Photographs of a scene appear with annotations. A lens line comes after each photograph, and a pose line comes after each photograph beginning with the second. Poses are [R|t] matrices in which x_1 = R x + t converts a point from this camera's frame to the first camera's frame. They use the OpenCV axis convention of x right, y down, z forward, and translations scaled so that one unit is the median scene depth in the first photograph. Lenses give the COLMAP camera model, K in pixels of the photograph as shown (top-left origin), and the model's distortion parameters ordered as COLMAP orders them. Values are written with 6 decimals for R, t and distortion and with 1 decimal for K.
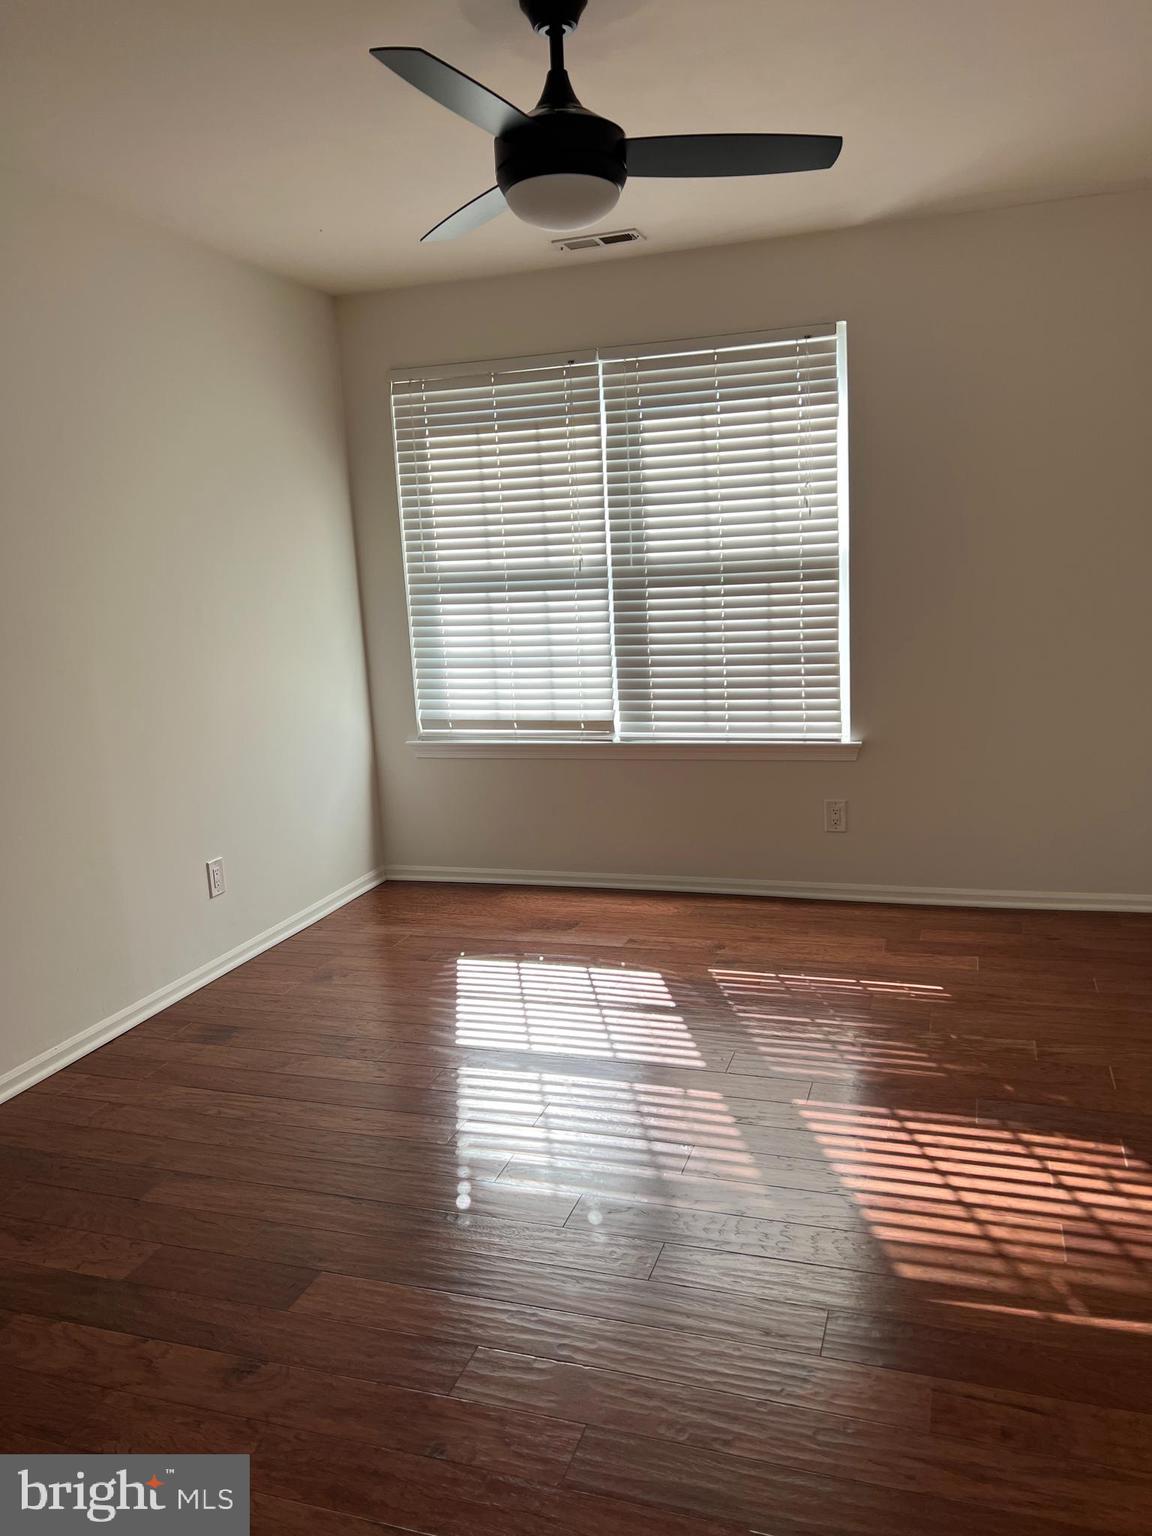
lens RADIAL K [[1160.5, 0, 584.2], [0, 1160.5, 776.1], [0, 0, 1]] dist [0.084879, -0.100384]
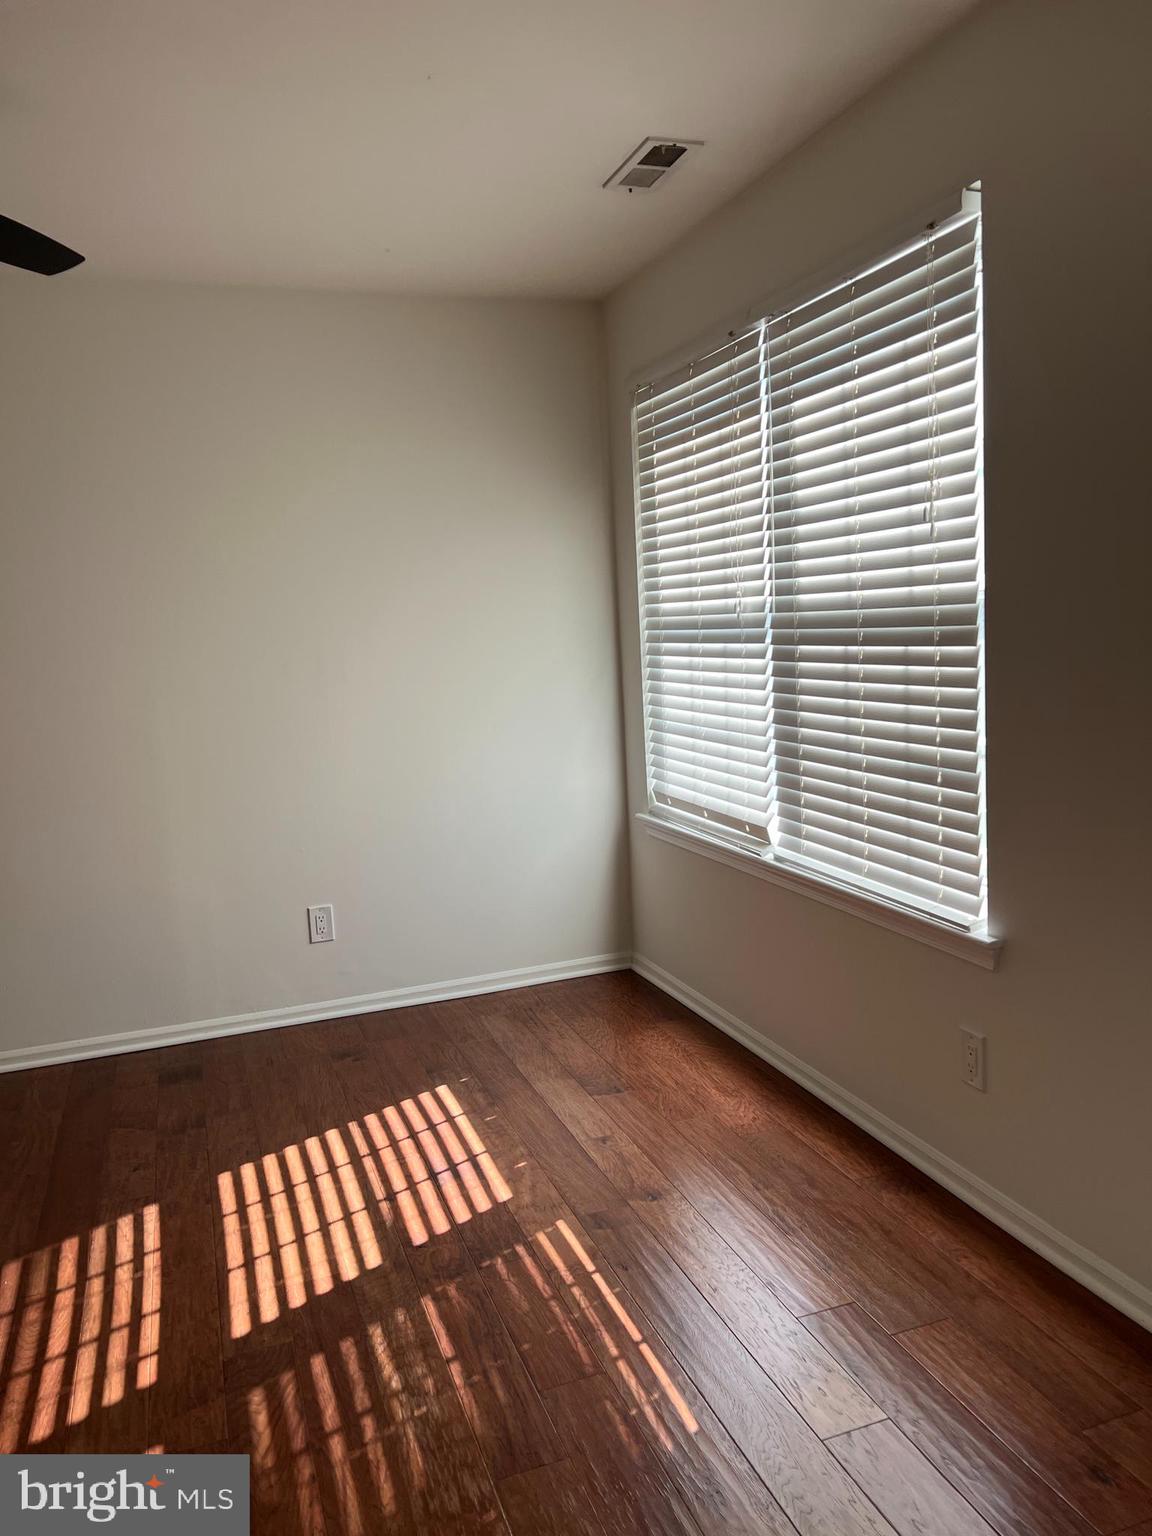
lens RADIAL K [[1150.7, 0, 582.6], [0, 1150.7, 772.2], [0, 0, 1]] dist [0.056235, -0.096662]
pose [[0.608821, 0.118181, -0.784456, 0.540502], [-0.118870, 0.991268, 0.057083, -0.116598], [0.784352, 0.058495, 0.617552, 0.509965]]
